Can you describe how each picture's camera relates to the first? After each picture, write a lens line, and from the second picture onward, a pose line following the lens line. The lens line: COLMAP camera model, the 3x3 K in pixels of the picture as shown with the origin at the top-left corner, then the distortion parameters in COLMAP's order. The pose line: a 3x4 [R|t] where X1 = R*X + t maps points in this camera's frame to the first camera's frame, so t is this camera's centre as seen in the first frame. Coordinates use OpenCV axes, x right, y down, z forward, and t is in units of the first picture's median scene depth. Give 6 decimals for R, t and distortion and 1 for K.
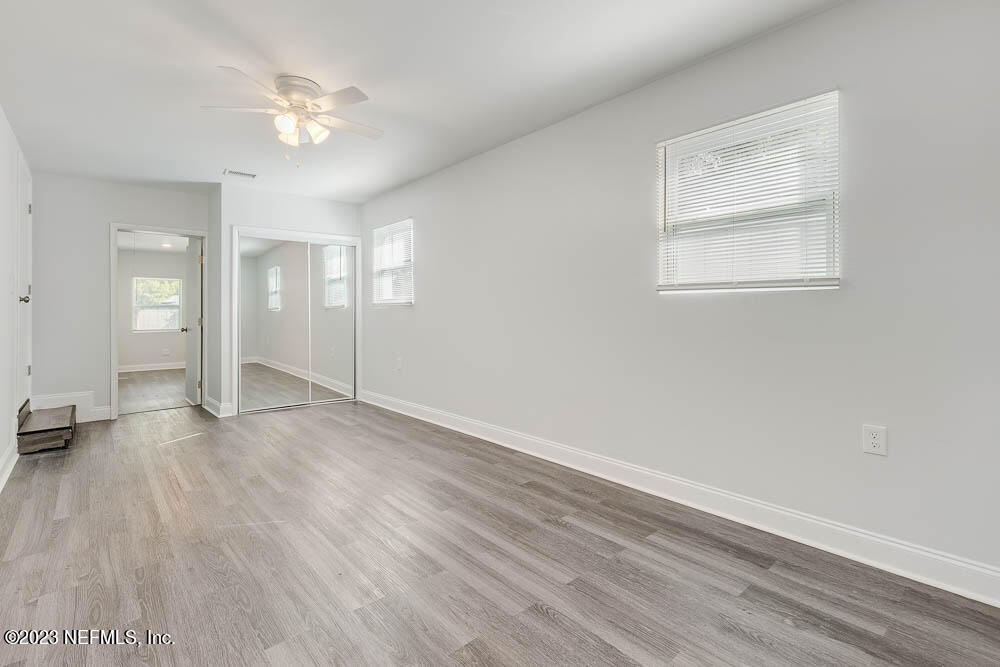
lens RADIAL K [[454.9, 0, 503.5], [0, 454.9, 335.5], [0, 0, 1]] dist [0.002216, -0.000094]
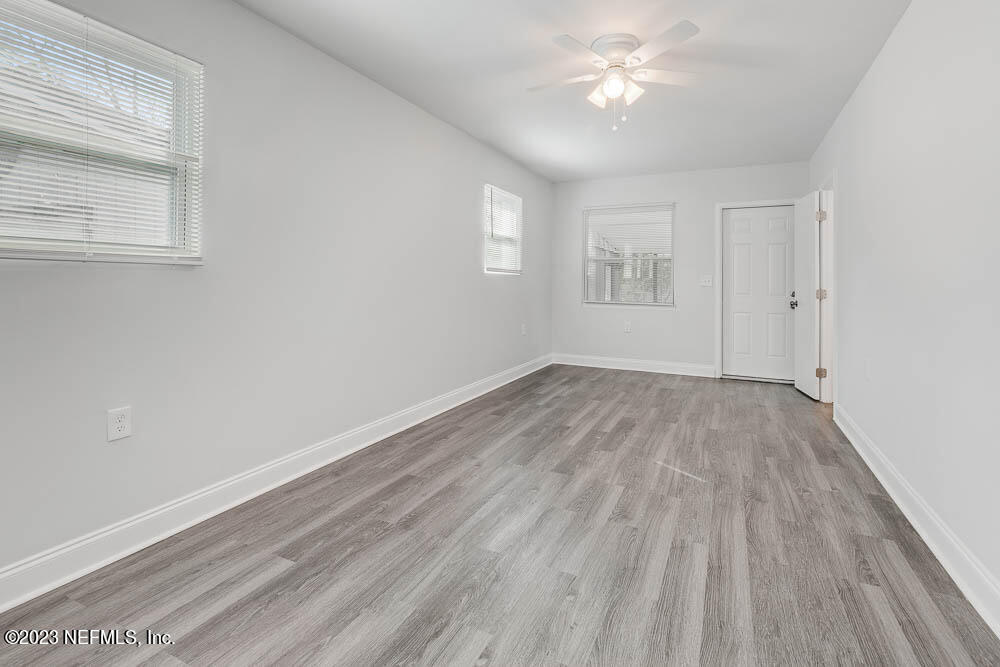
lens RADIAL K [[454.9, 0, 503.5], [0, 454.9, 335.5], [0, 0, 1]] dist [0.002216, -0.000094]
pose [[-0.365919, -0.100271, 0.925229, -1.392468], [0.039803, 0.991583, 0.123204, -0.076487], [-0.929795, 0.081909, -0.358848, 1.761878]]
